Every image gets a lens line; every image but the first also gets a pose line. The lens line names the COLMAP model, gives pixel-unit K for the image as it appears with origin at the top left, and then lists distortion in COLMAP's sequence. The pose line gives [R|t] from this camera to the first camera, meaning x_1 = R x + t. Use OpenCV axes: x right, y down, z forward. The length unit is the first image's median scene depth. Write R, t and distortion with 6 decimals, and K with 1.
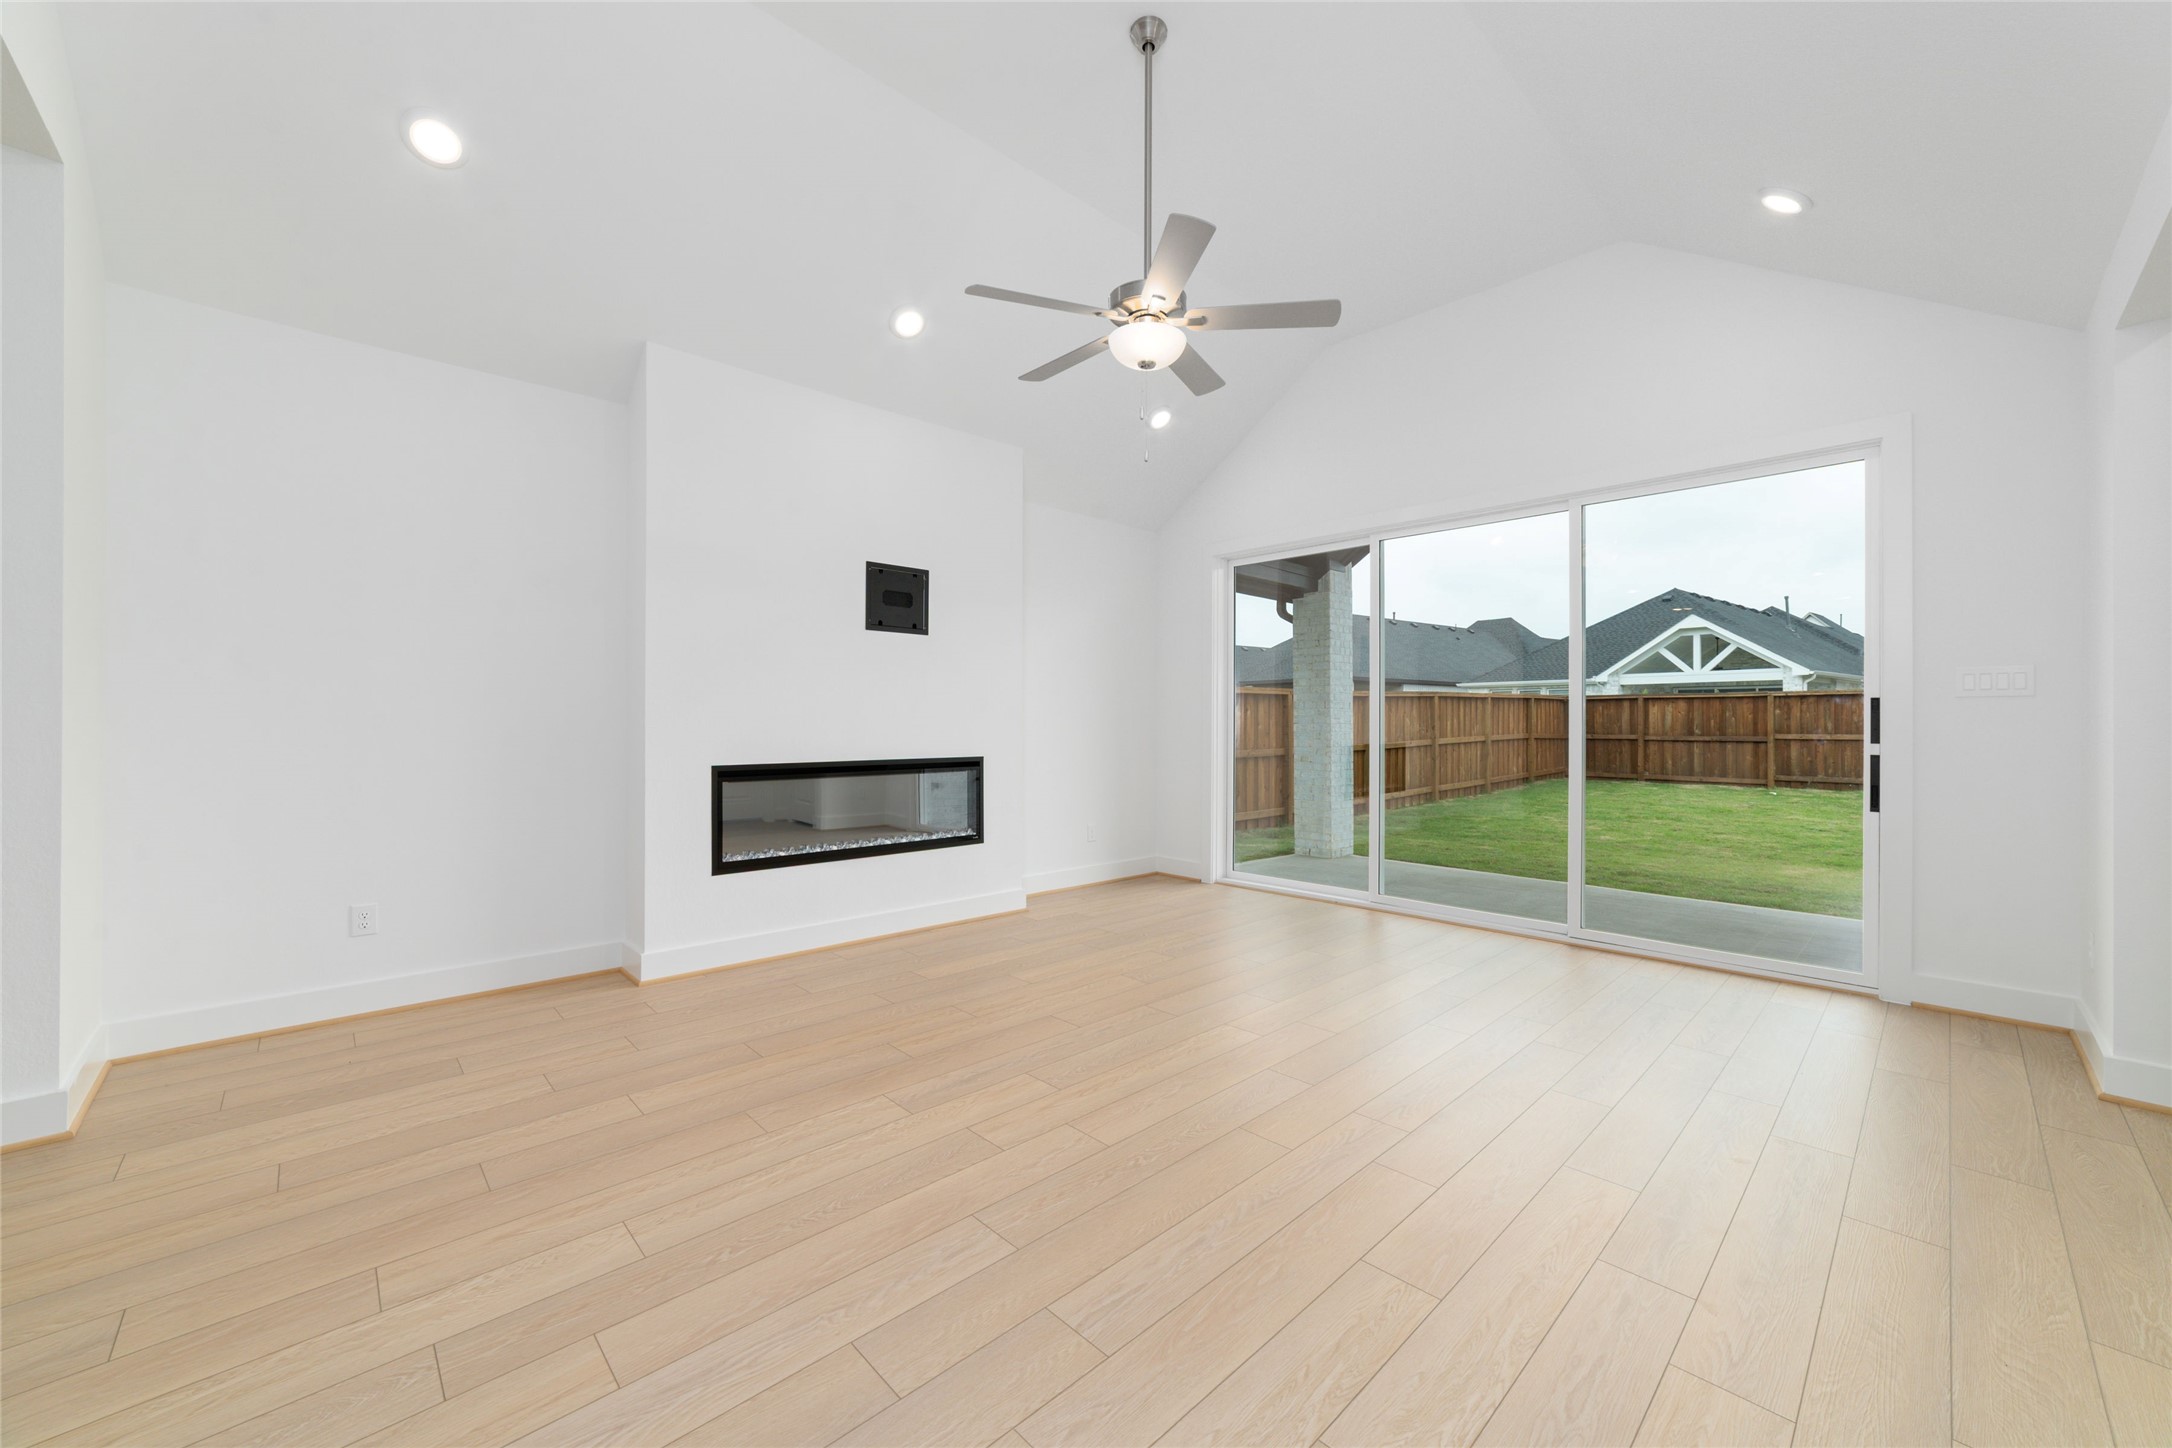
lens RADIAL K [[829.0, 0, 1089.1], [0, 829.0, 721.0], [0, 0, 1]] dist [-0.028016, 0.009461]
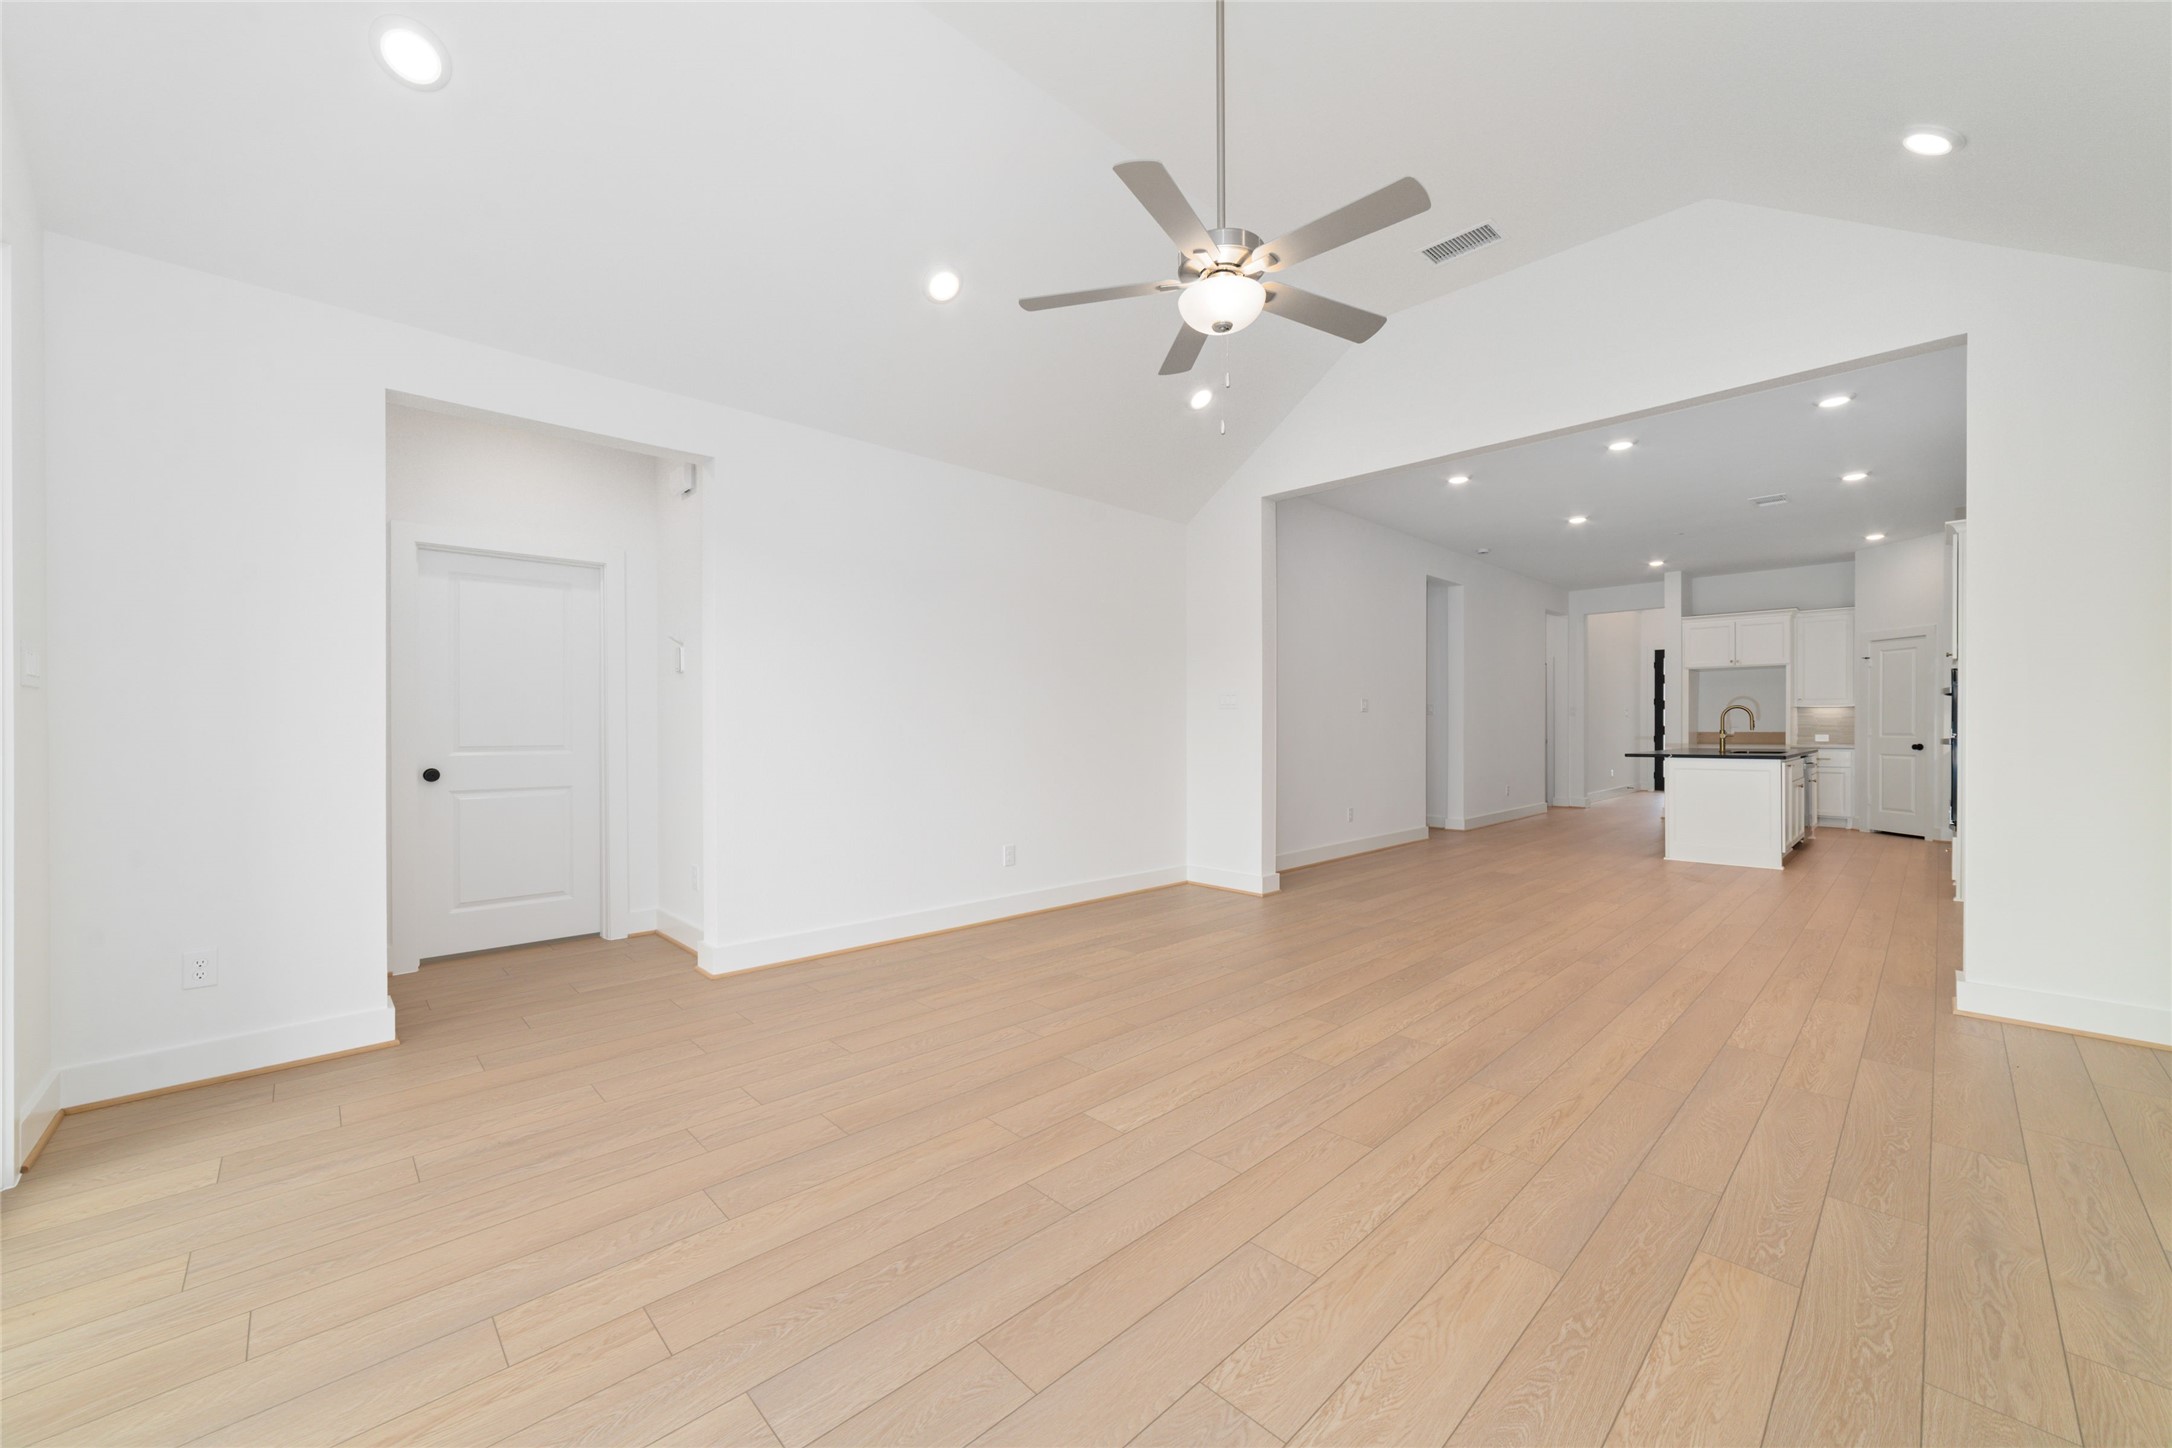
lens RADIAL K [[829.0, 0, 1089.1], [0, 829.0, 721.0], [0, 0, 1]] dist [-0.028016, 0.009461]
pose [[-0.999993, 0.000131, -0.003682, 0.233553], [0.000151, 0.999986, -0.005326, 0.004074], [0.003681, -0.005327, -0.999979, 2.047677]]
